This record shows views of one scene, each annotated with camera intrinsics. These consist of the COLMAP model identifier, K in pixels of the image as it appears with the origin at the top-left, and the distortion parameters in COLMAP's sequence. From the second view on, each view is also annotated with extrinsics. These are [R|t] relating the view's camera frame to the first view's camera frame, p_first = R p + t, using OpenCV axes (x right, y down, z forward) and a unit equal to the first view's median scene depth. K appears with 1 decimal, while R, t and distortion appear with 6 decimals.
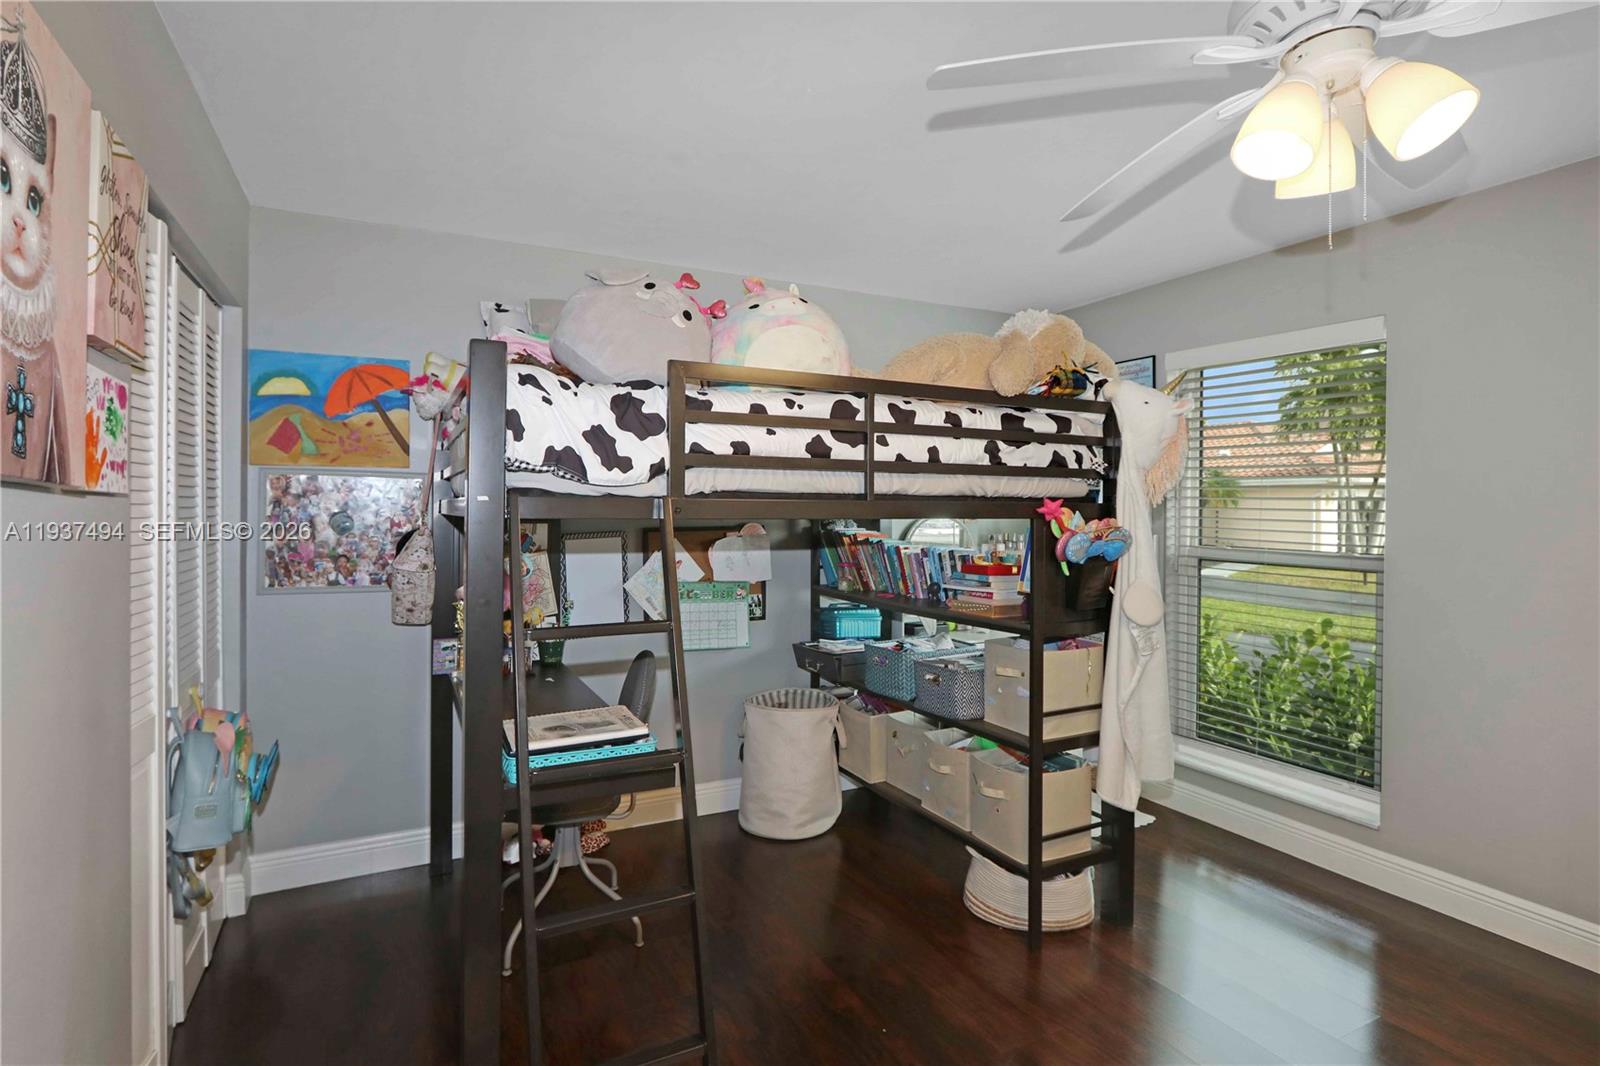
lens RADIAL K [[775.3, 0, 798.5], [0, 775.3, 519.4], [0, 0, 1]] dist [-0.013038, 0.002942]
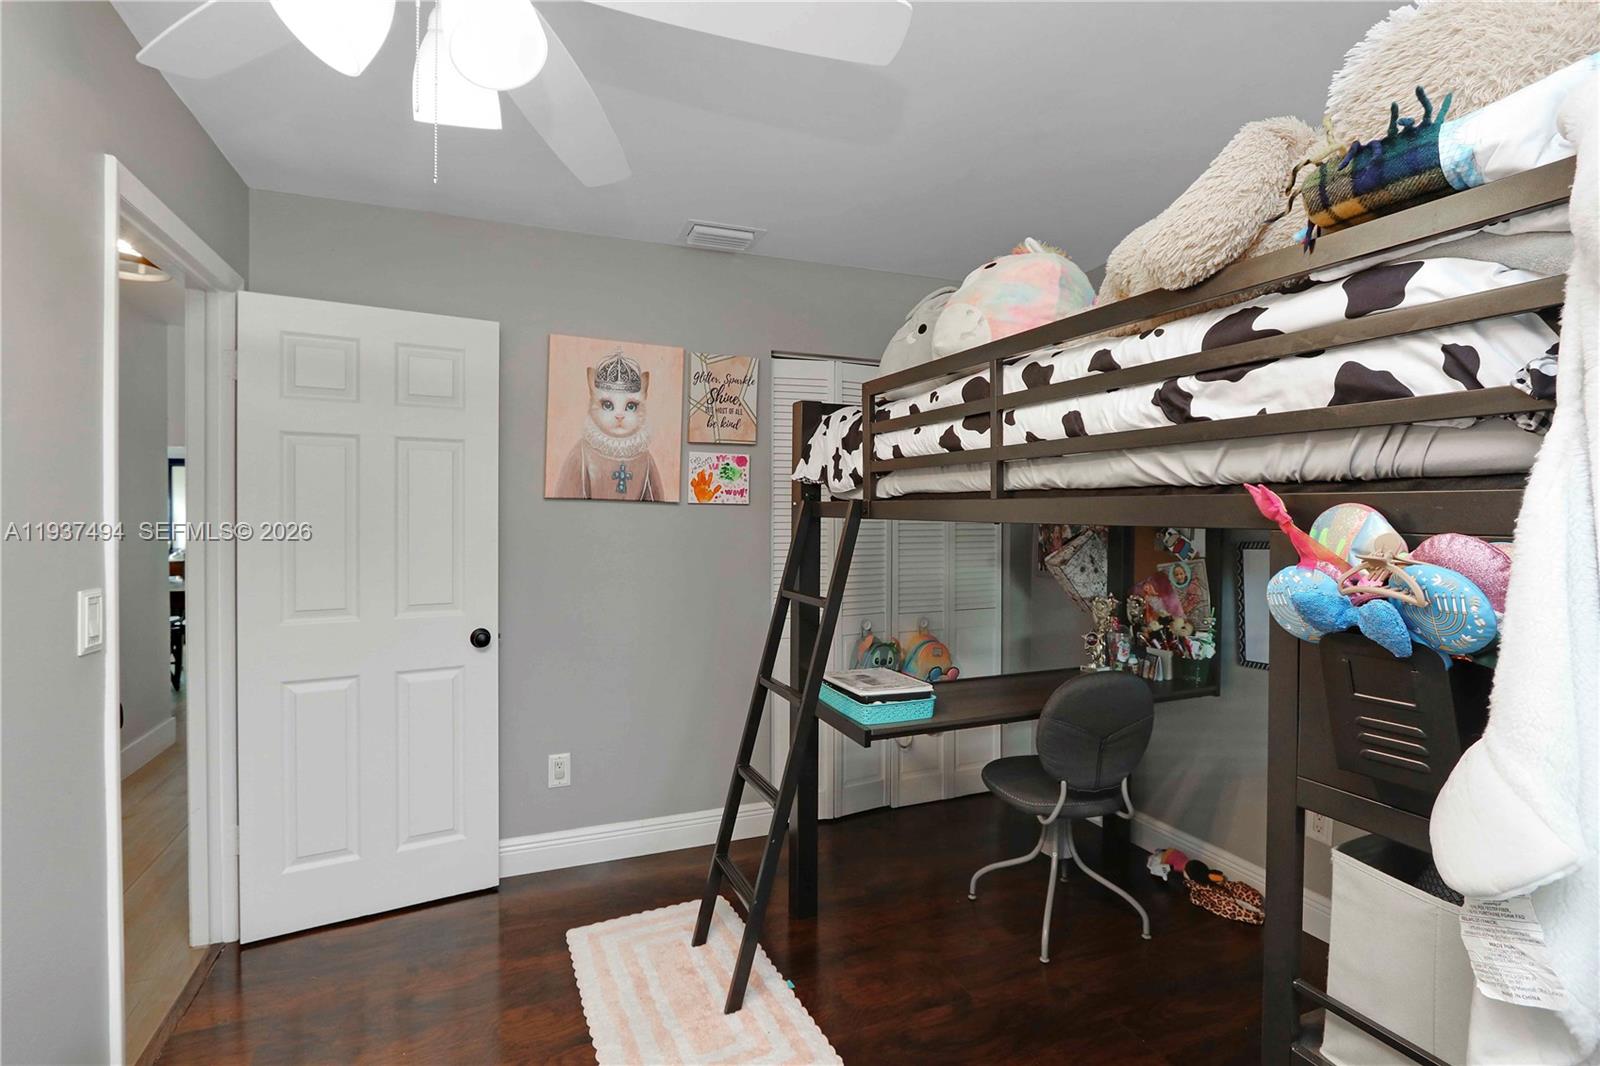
lens RADIAL K [[775.3, 0, 802.7], [0, 775.3, 526.9], [0, 0, 1]] dist [-0.013038, 0.002942]
pose [[-0.076171, 0.015734, -0.996971, 0.854148], [-0.014371, 0.999754, 0.016876, -0.007111], [0.996991, 0.015613, -0.075927, 0.847688]]
